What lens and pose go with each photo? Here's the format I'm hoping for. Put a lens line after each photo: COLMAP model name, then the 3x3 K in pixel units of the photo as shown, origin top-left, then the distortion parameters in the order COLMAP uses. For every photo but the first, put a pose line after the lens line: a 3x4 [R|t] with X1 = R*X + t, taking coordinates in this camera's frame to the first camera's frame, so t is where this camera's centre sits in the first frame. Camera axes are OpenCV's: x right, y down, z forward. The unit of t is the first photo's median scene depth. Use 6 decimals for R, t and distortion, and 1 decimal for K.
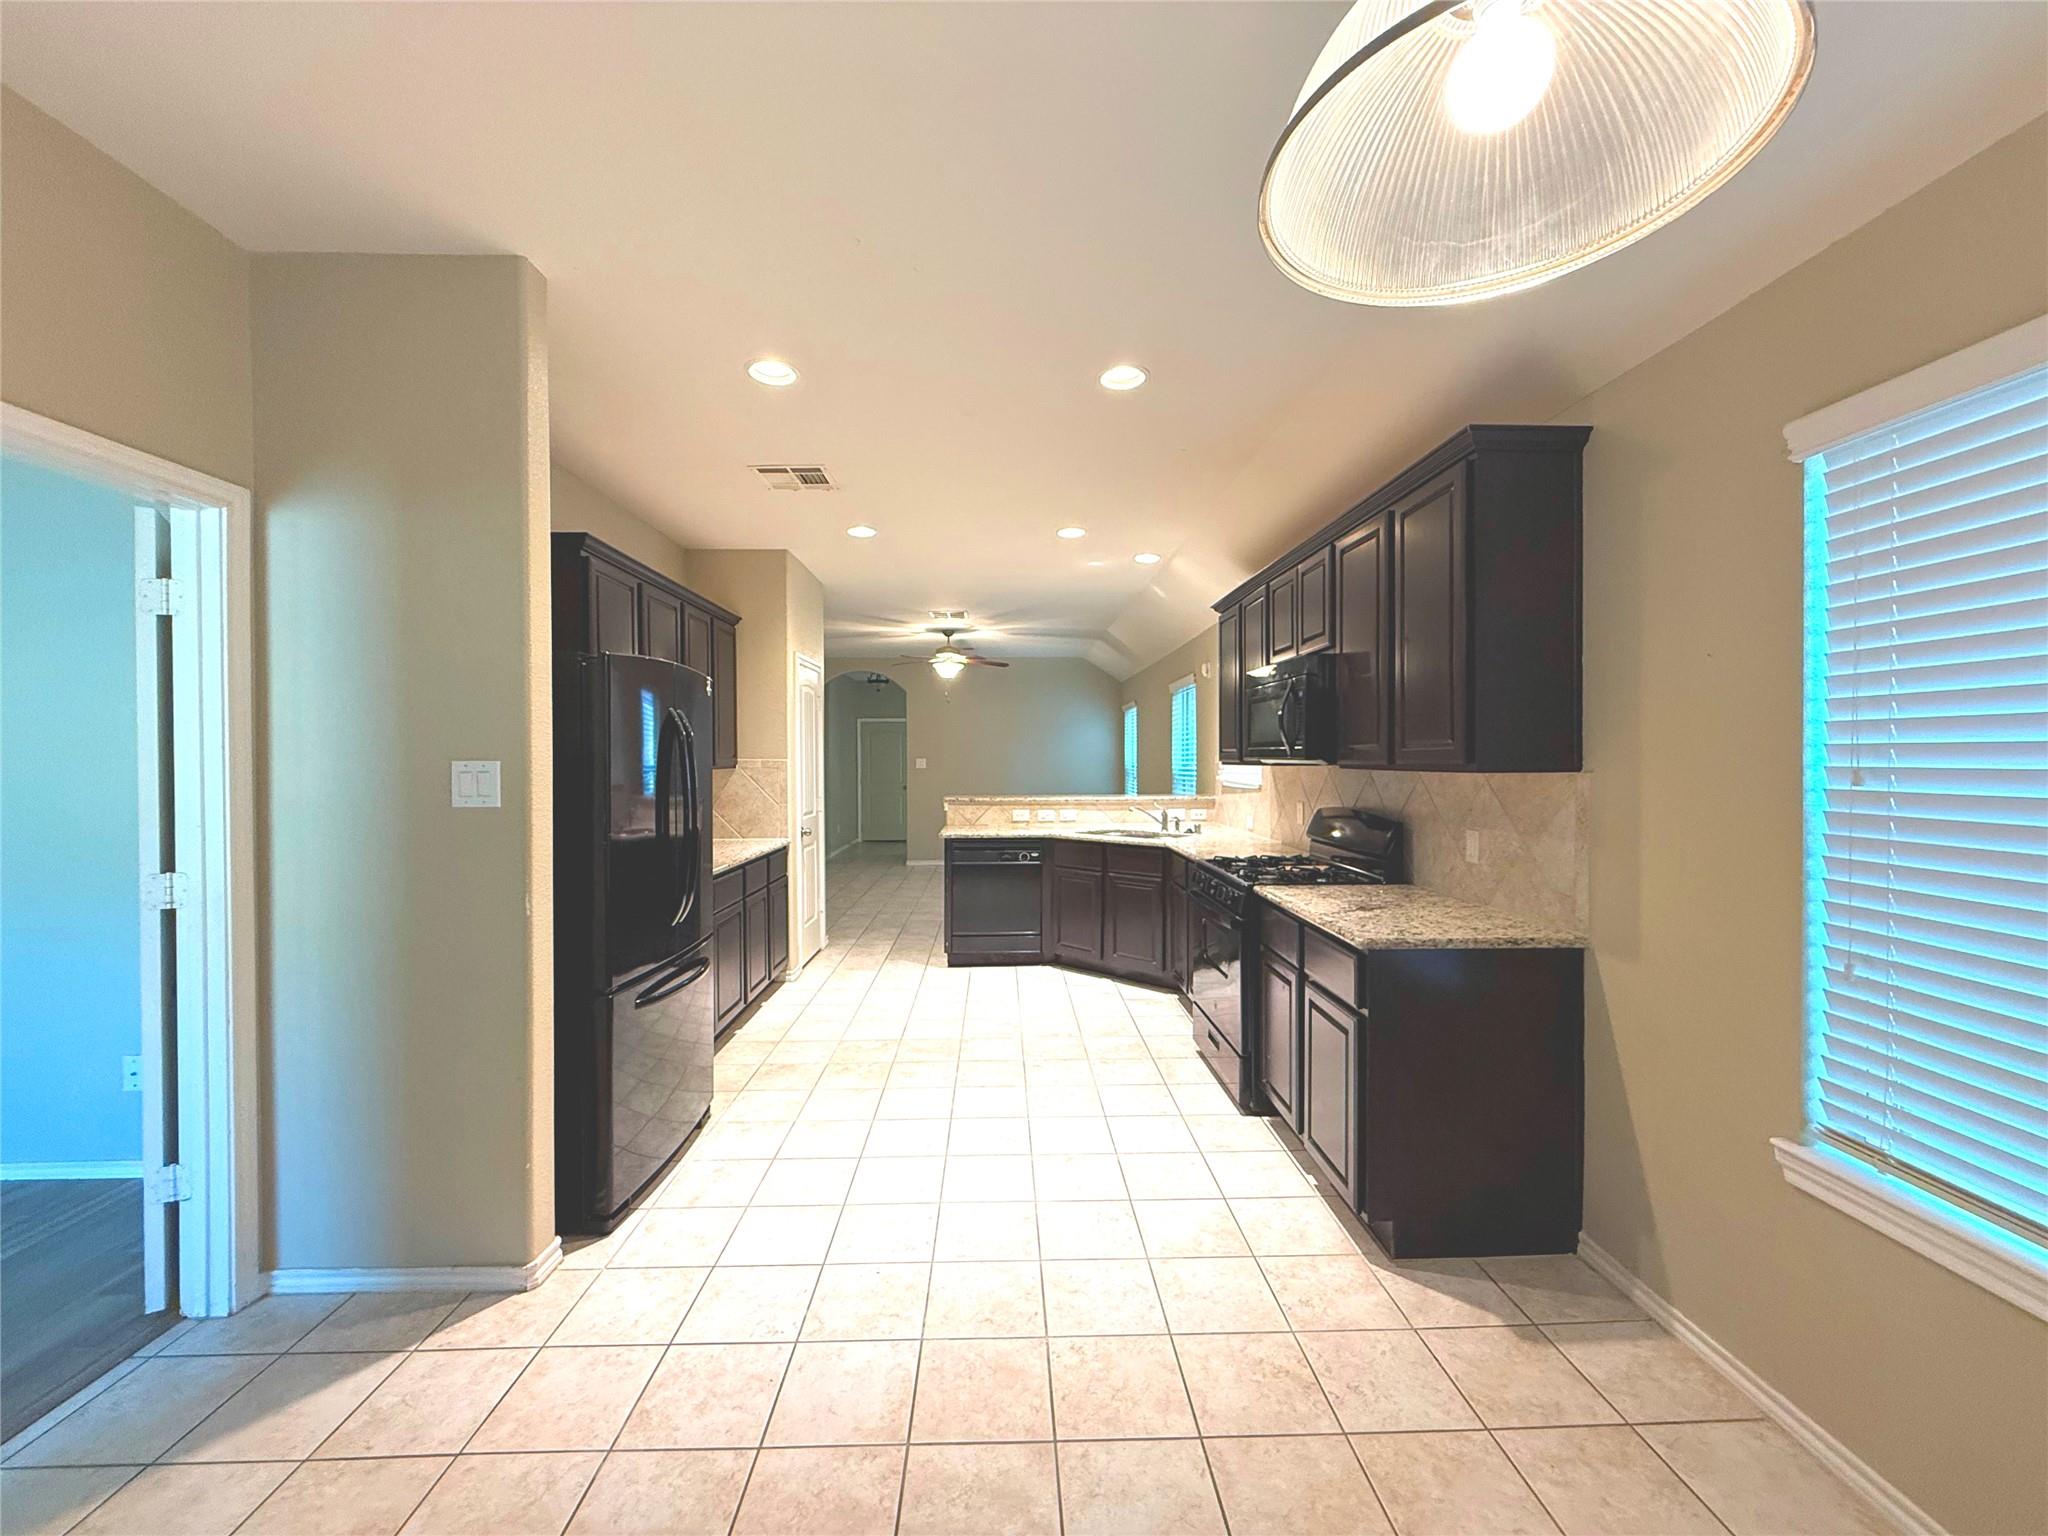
lens RADIAL K [[816.6, 0, 1020.2], [0, 816.6, 767.8], [0, 0, 1]] dist [0.000956, -0.000416]
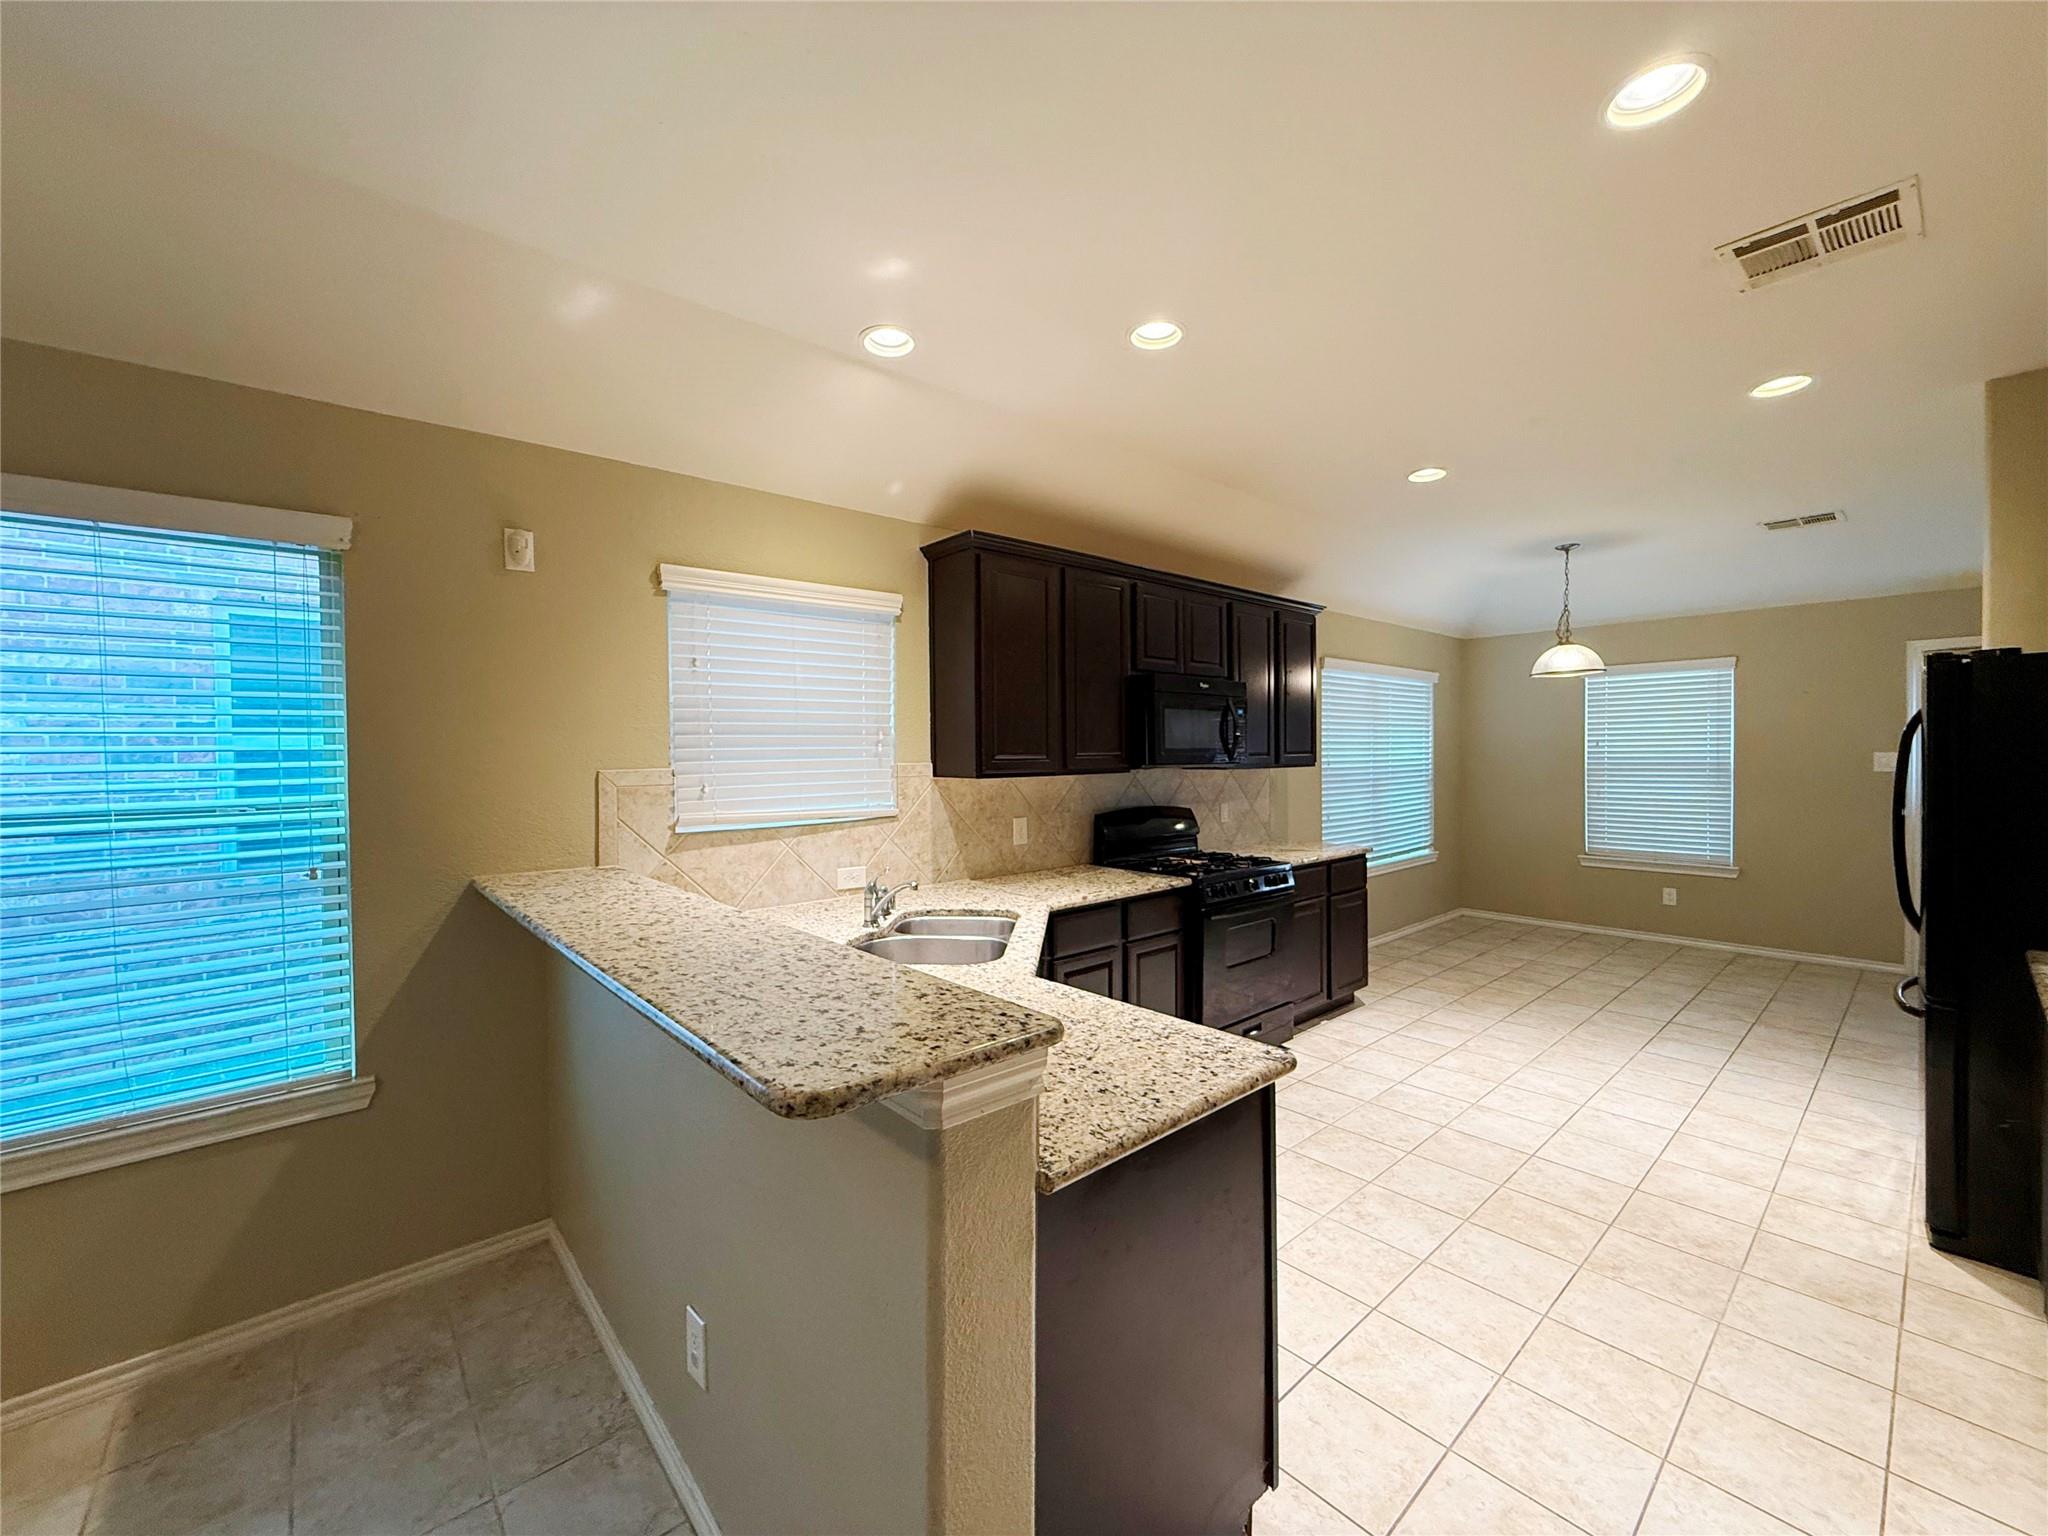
lens RADIAL K [[816.6, 0, 1018.9], [0, 816.6, 765.6], [0, 0, 1]] dist [0.000956, -0.000416]
pose [[-0.639465, -0.002093, 0.768817, -0.389524], [0.022011, 0.999537, 0.021029, -0.038514], [-0.768505, 0.030369, -0.639123, 1.953883]]
